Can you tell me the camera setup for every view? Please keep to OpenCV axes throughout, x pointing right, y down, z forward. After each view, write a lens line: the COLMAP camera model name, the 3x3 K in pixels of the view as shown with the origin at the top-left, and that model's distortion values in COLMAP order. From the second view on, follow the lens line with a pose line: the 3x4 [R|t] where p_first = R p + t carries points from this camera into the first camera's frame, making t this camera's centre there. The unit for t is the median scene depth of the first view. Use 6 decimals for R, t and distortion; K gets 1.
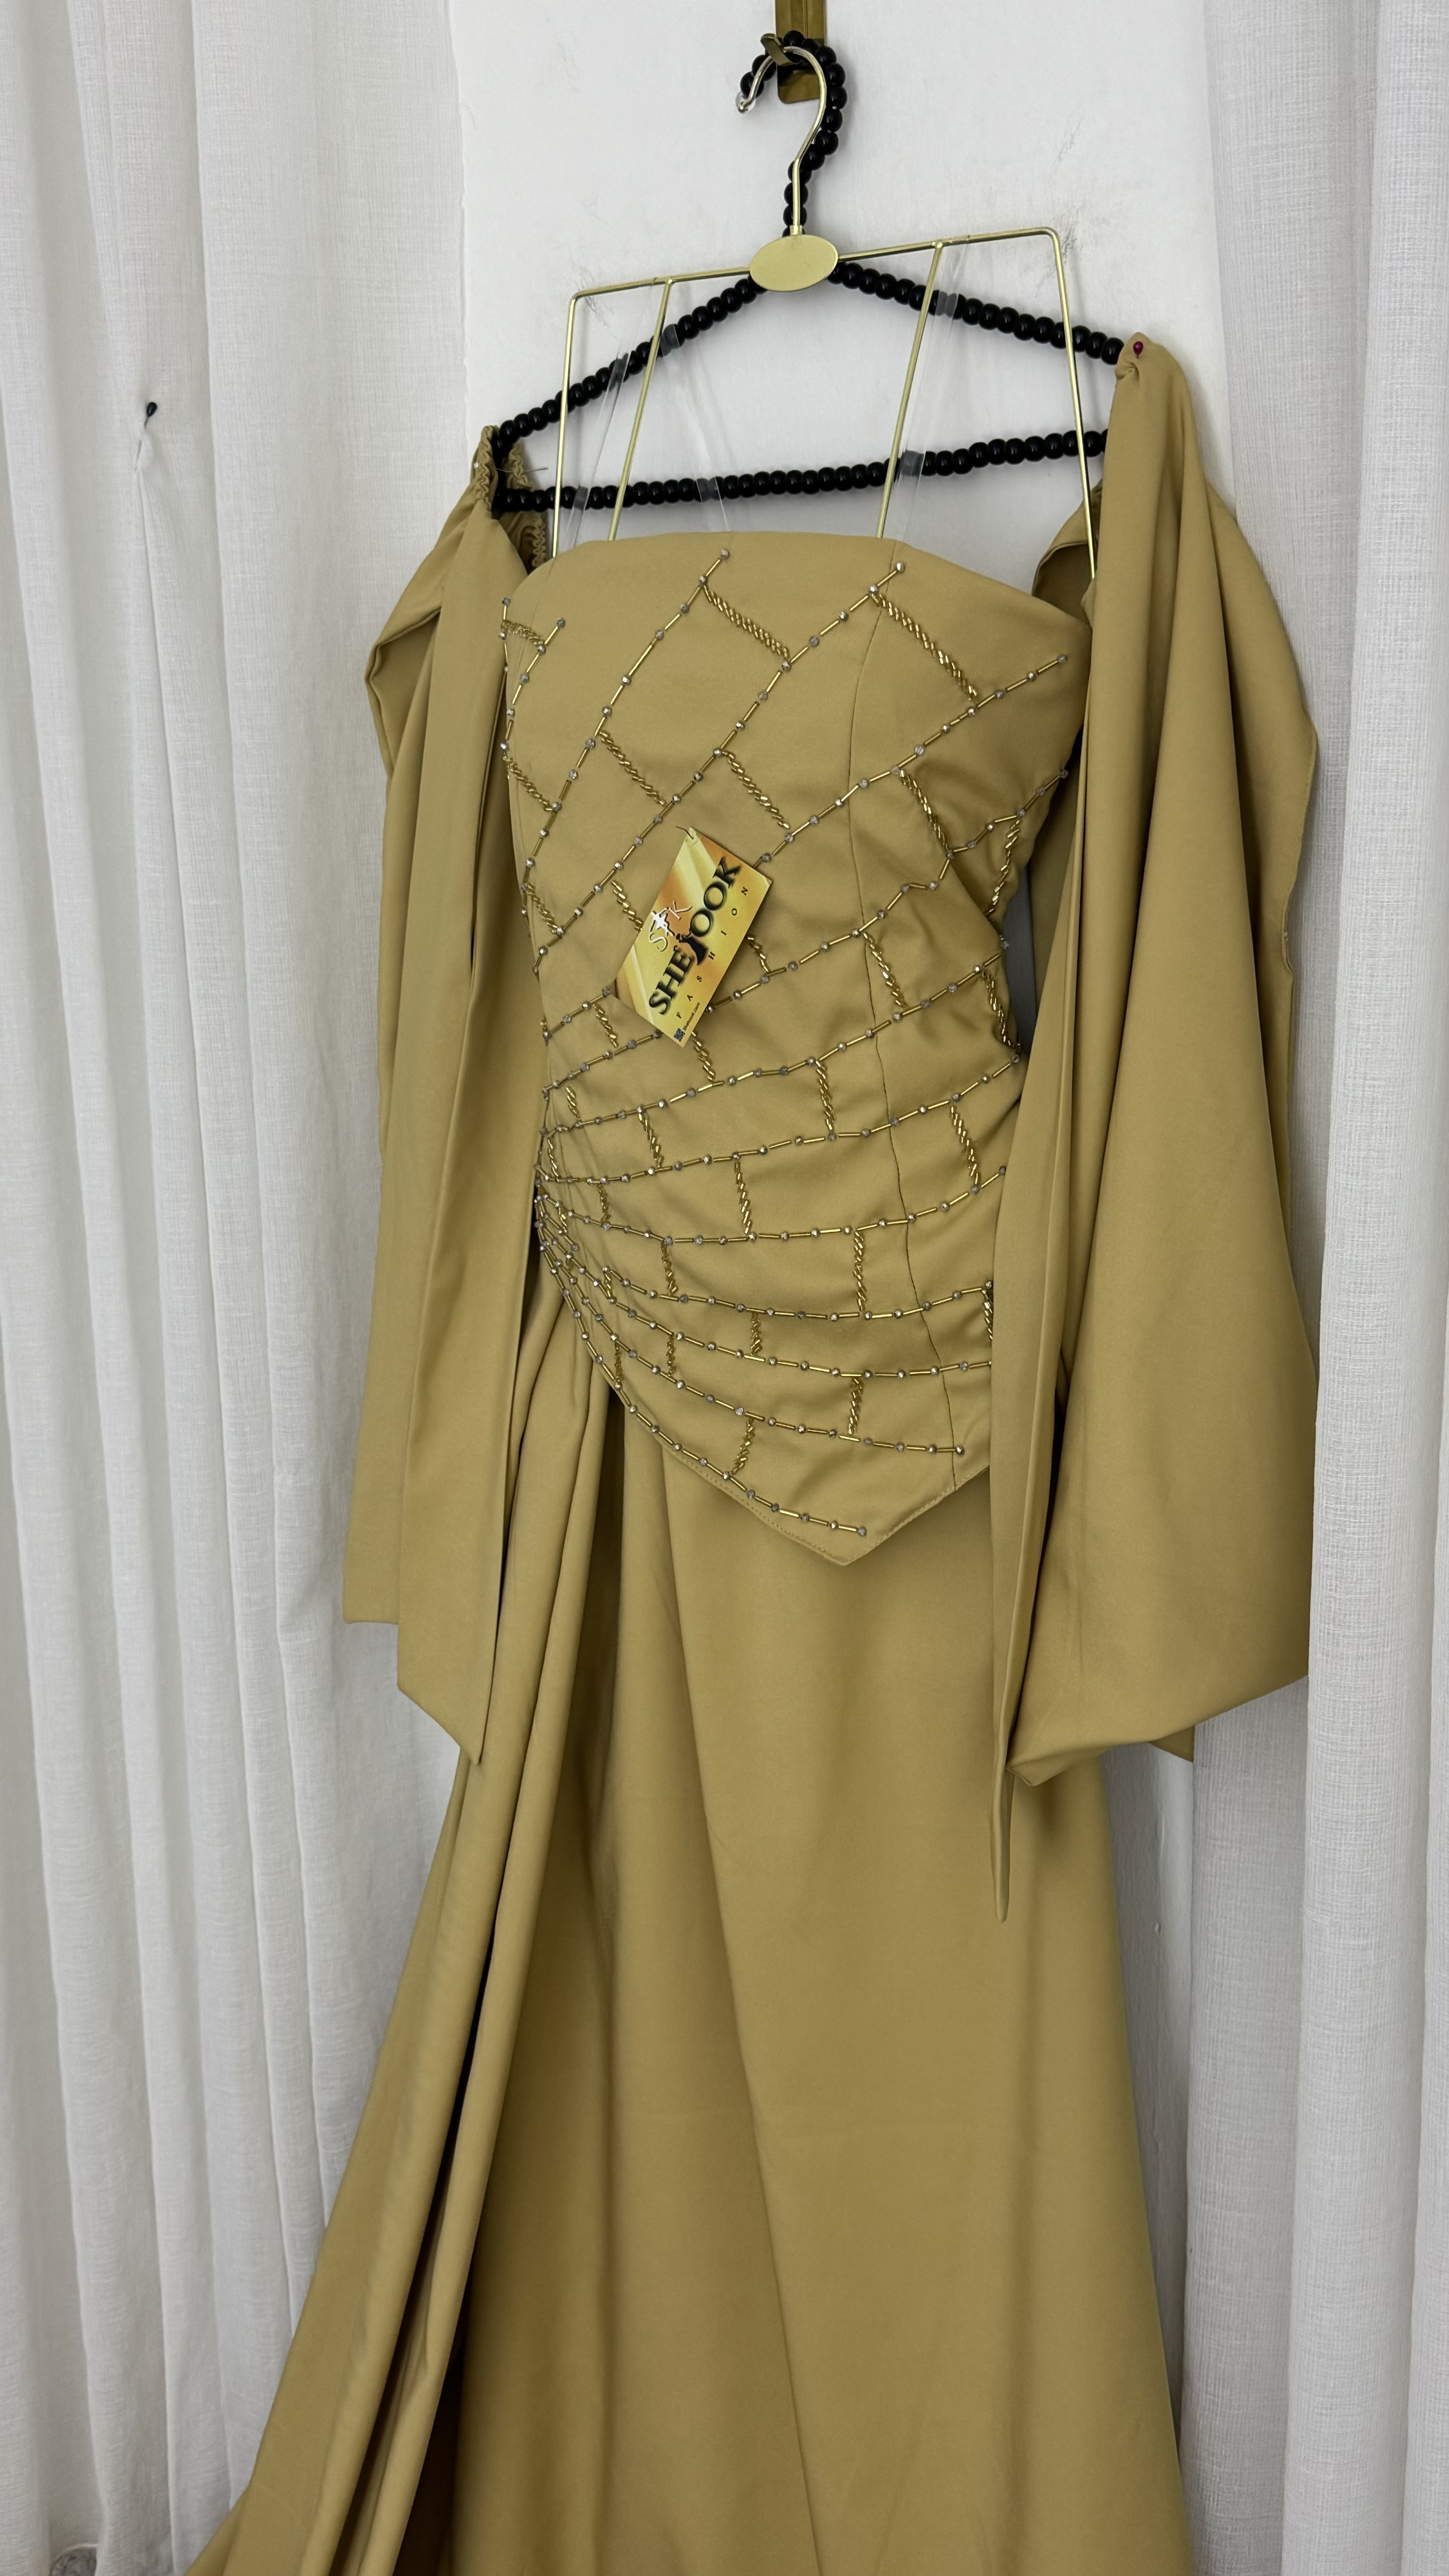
lens RADIAL K [[2542.5, 0, 740.1], [0, 2542.5, 1291.2], [0, 0, 1]] dist [0.184781, -0.398304]
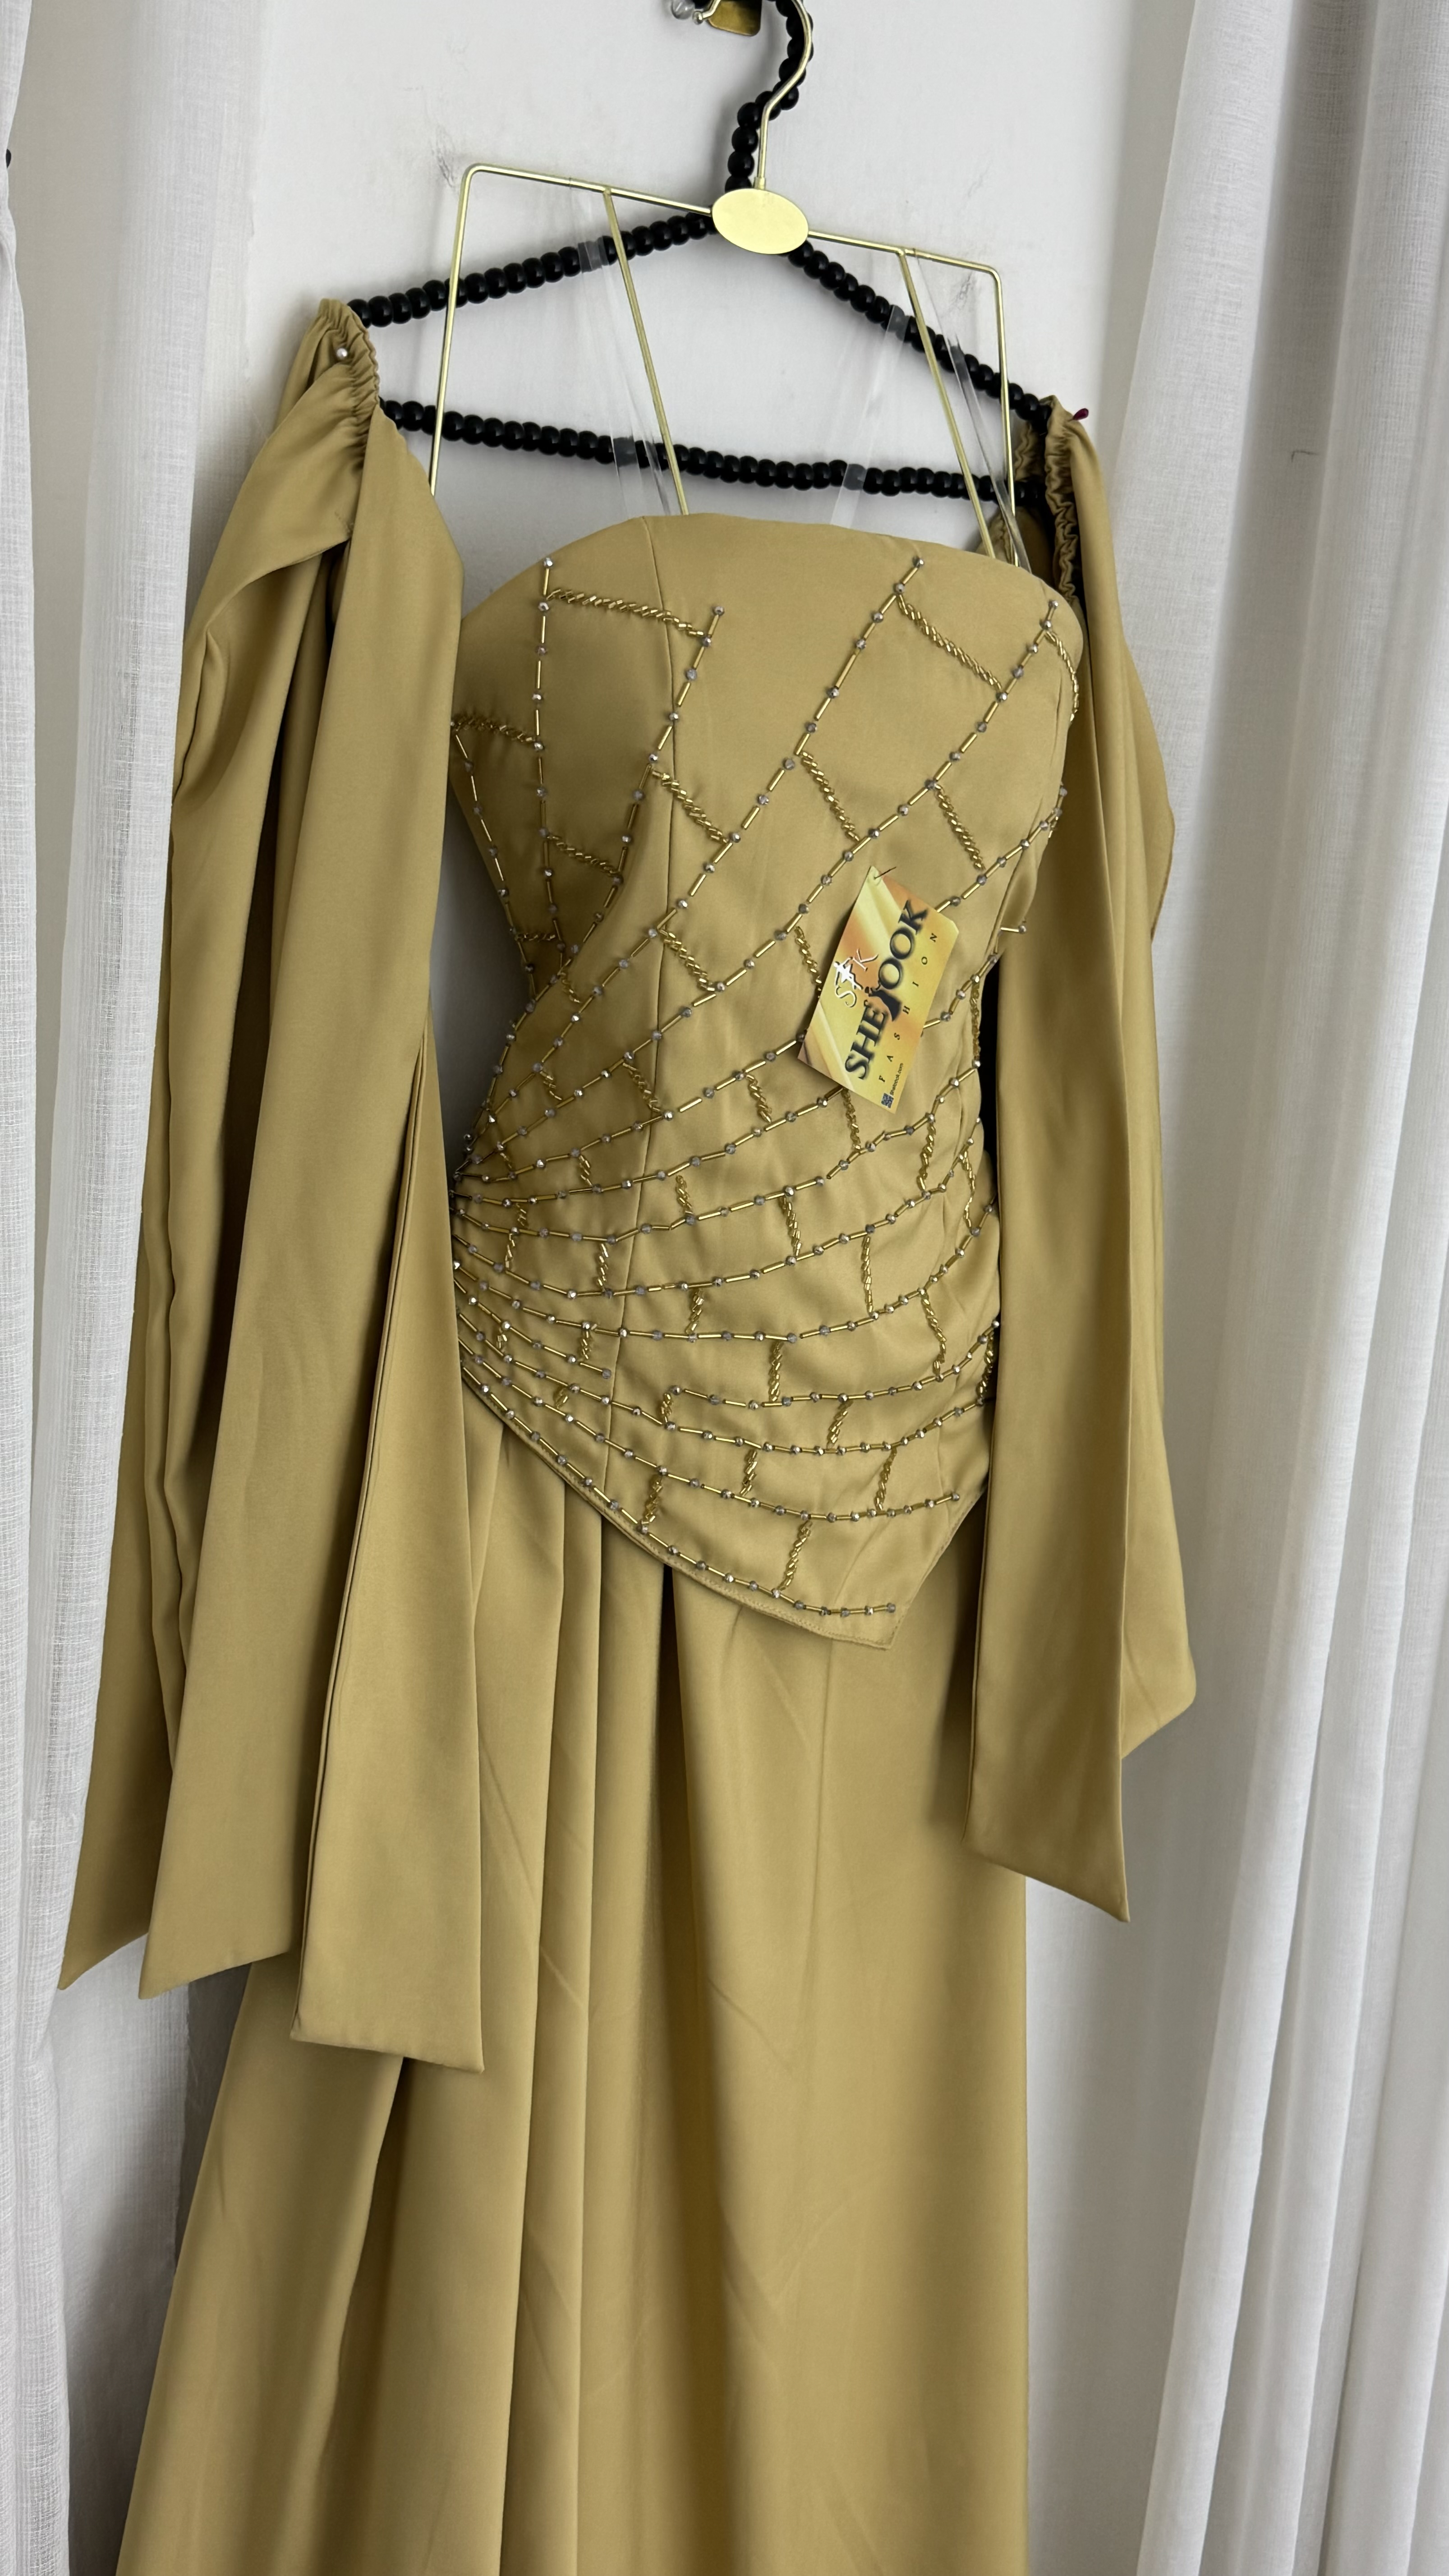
lens RADIAL K [[2542.5, 0, 740.1], [0, 2542.5, 1291.2], [0, 0, 1]] dist [0.184781, -0.398304]
pose [[0.377640, -0.149150, 0.913861, -0.854856], [0.127564, 0.985911, 0.108195, -0.136433], [-0.917124, 0.075717, 0.391345, 0.699696]]
